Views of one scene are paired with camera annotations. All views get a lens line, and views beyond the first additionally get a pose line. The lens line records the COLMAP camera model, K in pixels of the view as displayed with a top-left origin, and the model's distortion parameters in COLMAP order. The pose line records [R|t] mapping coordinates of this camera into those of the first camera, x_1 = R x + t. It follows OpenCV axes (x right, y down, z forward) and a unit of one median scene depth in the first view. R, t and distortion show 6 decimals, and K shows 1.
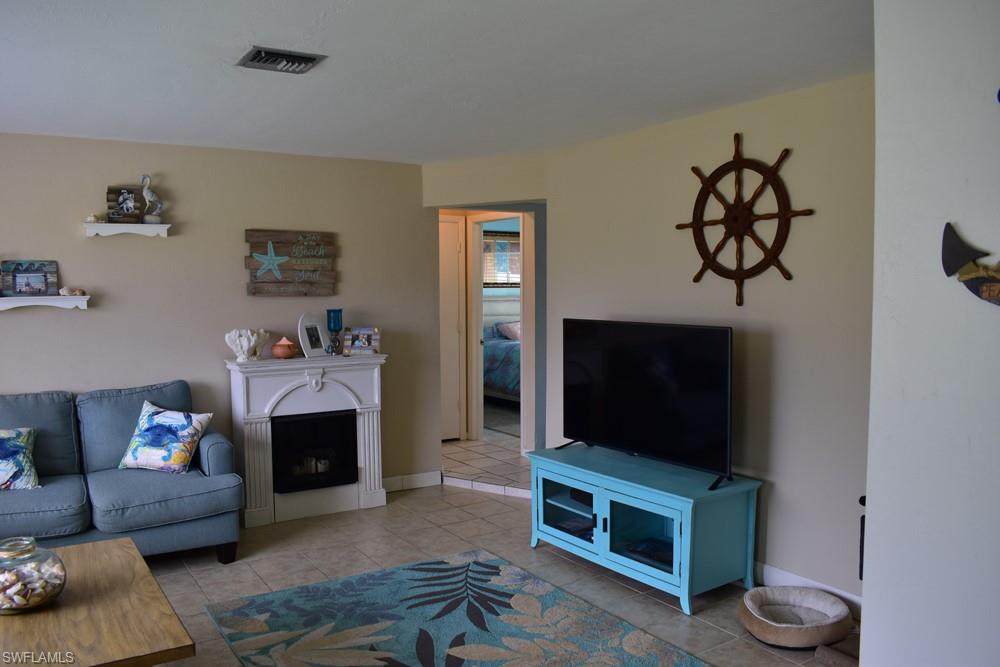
lens RADIAL K [[780.9, 0, 500.0], [0, 780.9, 333.5], [0, 0, 1]] dist [-0.095509, 0.018058]
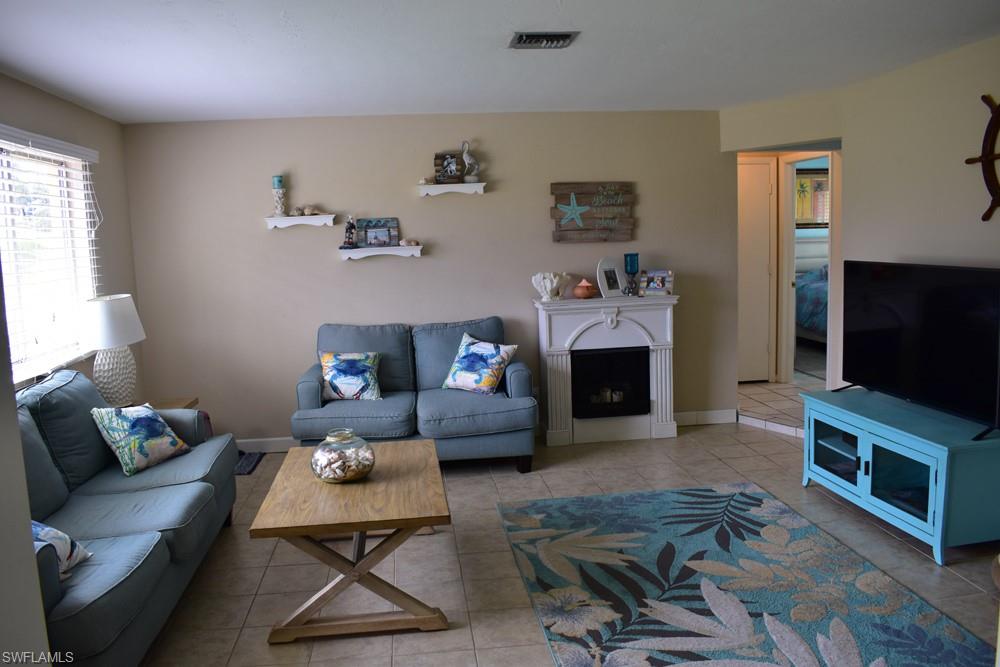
lens RADIAL K [[780.9, 0, 500.0], [0, 780.9, 333.5], [0, 0, 1]] dist [-0.095509, 0.018058]
pose [[0.897670, 0.027426, -0.439814, 0.123793], [0.005103, 0.997348, 0.072607, 0.000305], [0.440639, -0.067421, 0.895149, -0.067181]]
